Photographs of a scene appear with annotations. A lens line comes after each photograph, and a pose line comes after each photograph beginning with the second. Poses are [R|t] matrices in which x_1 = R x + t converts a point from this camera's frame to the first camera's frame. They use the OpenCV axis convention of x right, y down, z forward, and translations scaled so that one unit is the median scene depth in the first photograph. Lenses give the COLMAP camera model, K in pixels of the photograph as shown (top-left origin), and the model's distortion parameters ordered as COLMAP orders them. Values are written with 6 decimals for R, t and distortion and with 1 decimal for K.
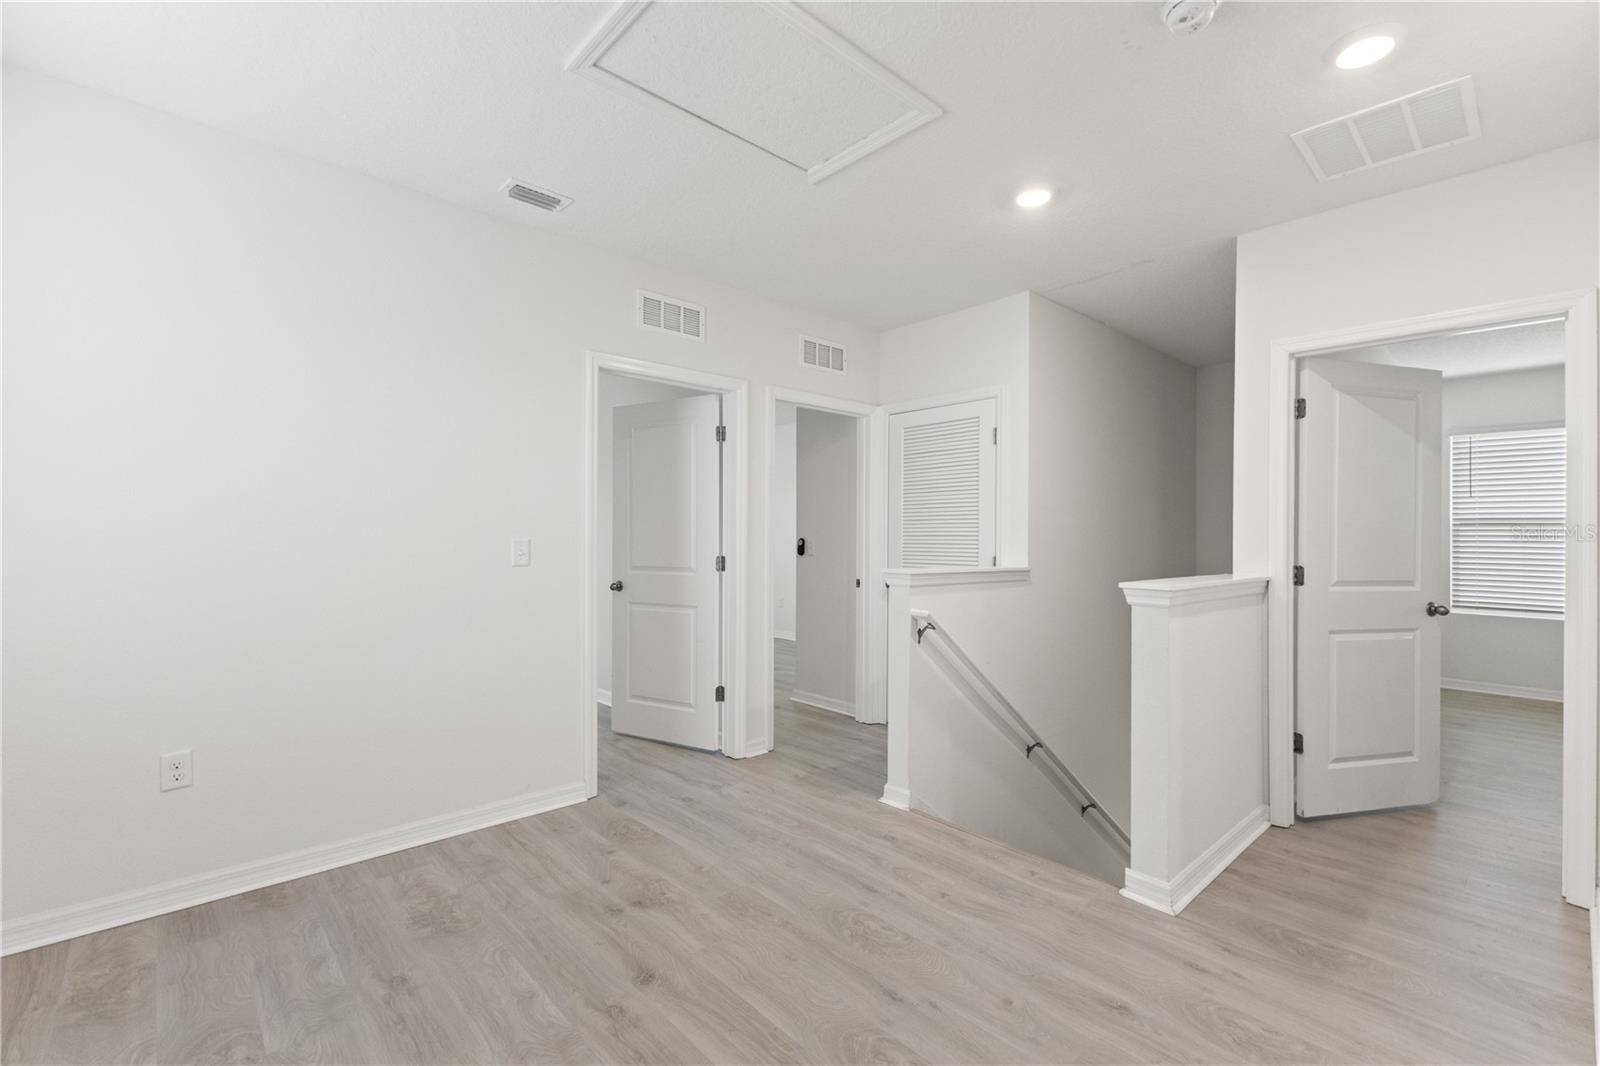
lens RADIAL K [[697.6, 0, 826.8], [0, 697.6, 528.8], [0, 0, 1]] dist [-0.001582, -0.000441]
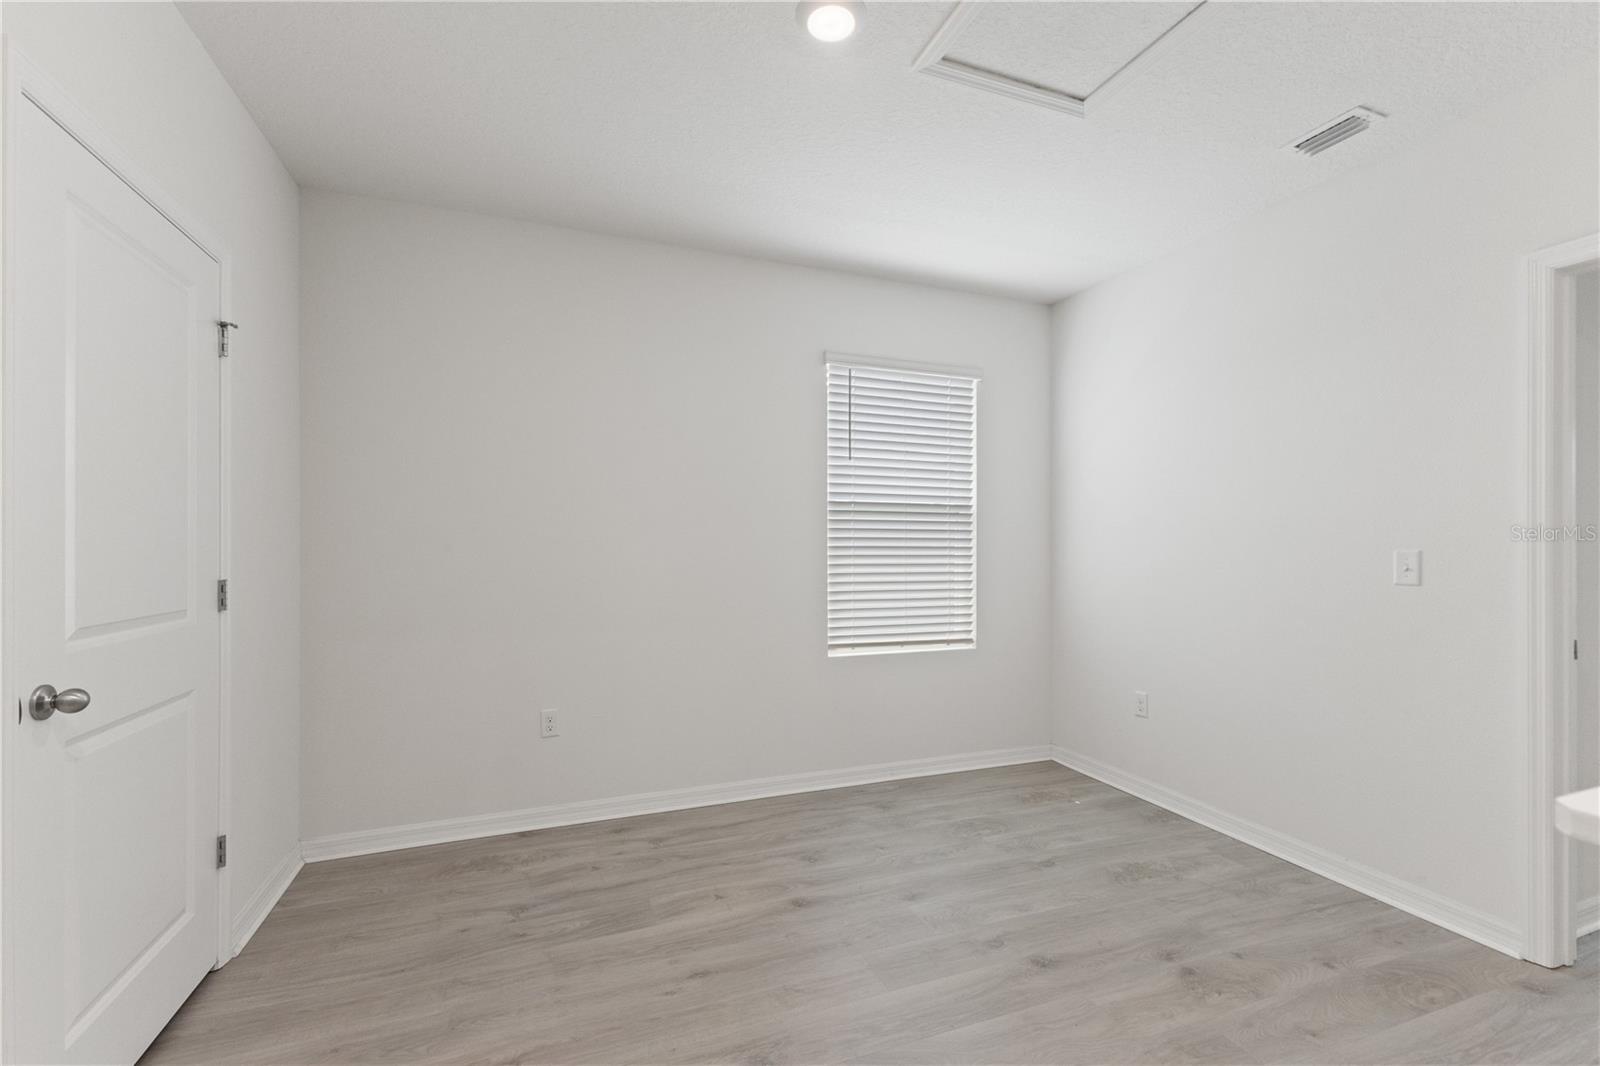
lens RADIAL K [[702.1, 0, 800.1], [0, 702.1, 546.4], [0, 0, 1]] dist [0.009402, 0.000077]
pose [[-0.391465, -0.005058, -0.920179, 0.837118], [-0.003333, 0.999986, -0.004079, 0.024275], [0.920187, 0.001471, -0.391477, 1.052011]]
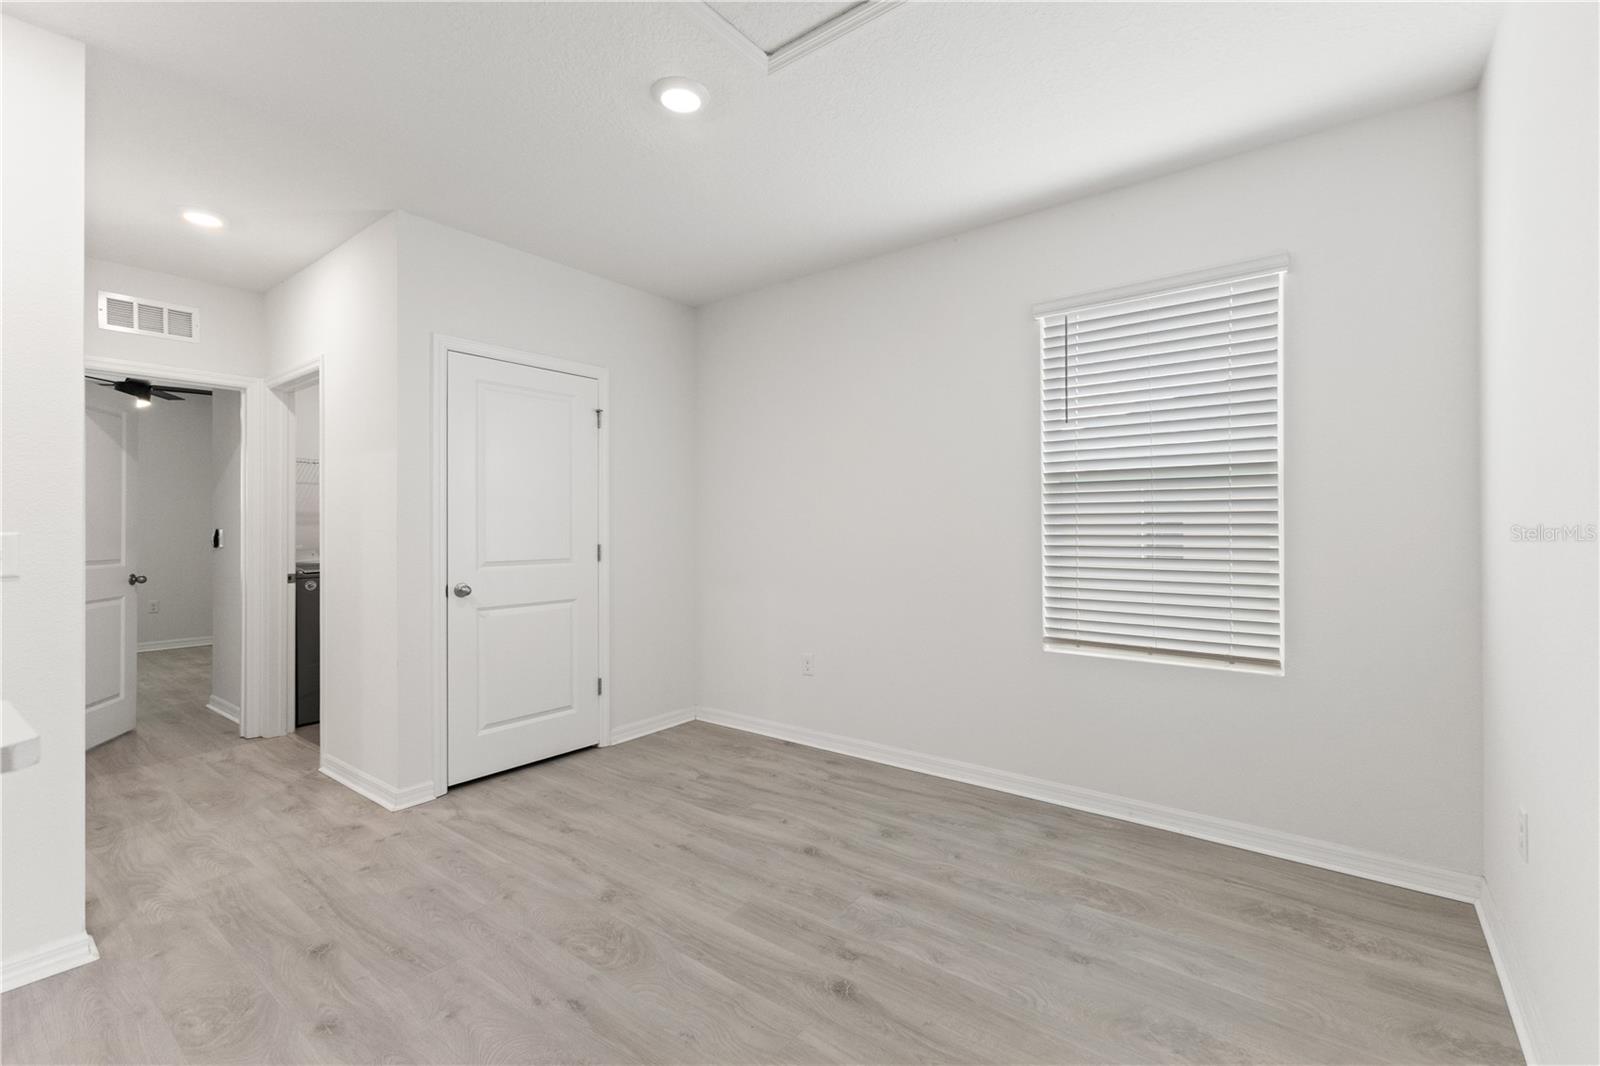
lens RADIAL K [[697.8, 0, 801.2], [0, 697.8, 525.5], [0, 0, 1]] dist [-0.001582, -0.000070]
pose [[-0.990543, -0.000406, -0.137205, -0.073172], [-0.000272, 0.999999, -0.000999, 0.019861], [0.137205, -0.000952, -0.990542, 1.874134]]
